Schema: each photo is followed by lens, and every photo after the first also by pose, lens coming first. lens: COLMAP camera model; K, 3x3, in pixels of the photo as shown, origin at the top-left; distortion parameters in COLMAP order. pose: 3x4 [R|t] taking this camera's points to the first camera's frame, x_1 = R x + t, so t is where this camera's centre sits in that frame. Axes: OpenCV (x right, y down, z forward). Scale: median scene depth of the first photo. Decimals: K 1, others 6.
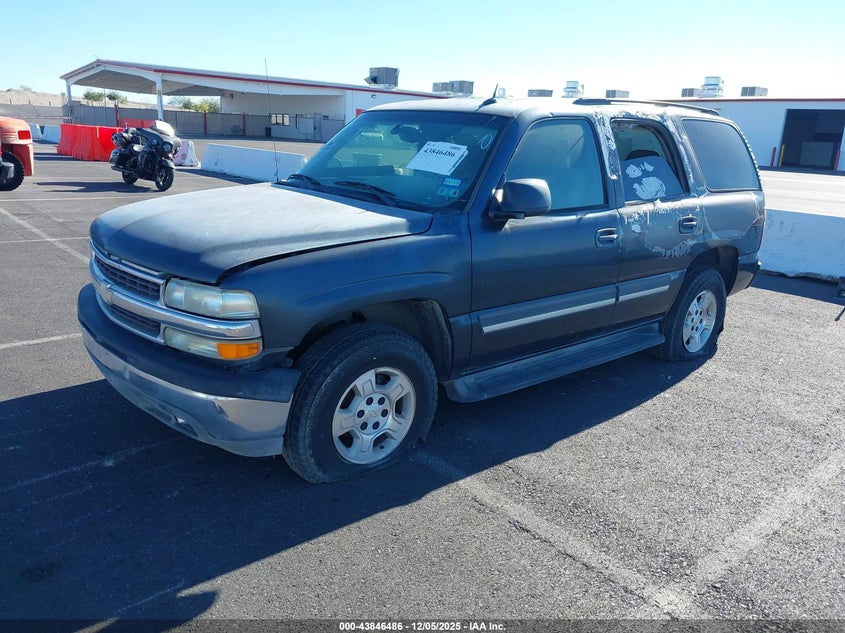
lens RADIAL K [[671.0, 0, 425.5], [0, 671.0, 319.4], [0, 0, 1]] dist [0.013647, -0.002625]
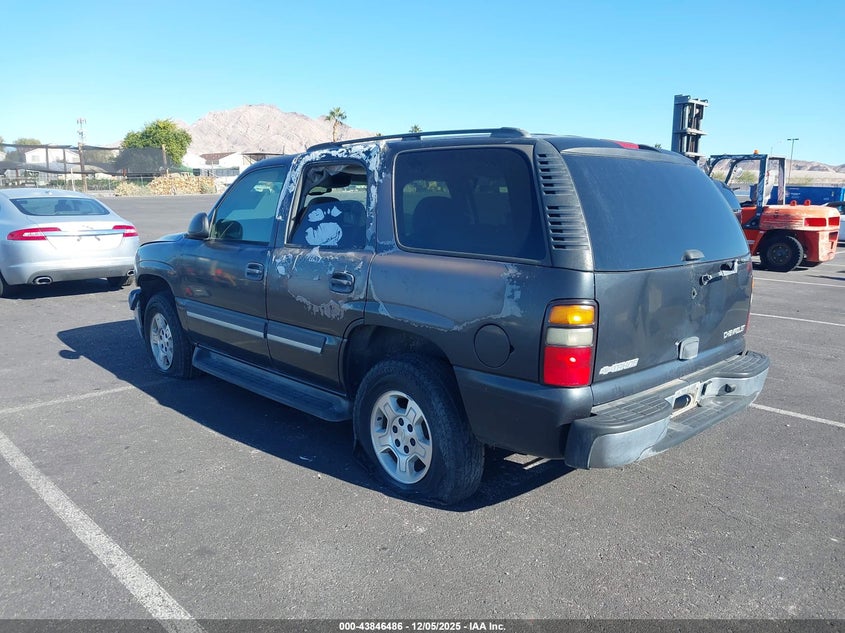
lens RADIAL K [[671.0, 0, 427.3], [0, 671.0, 316.2], [0, 0, 1]] dist [0.013647, -0.002625]
pose [[0.051322, 0.131962, -0.989925, 1.259811], [-0.285935, 0.951677, 0.112039, -0.234332], [0.956874, 0.277304, 0.086575, 1.102352]]
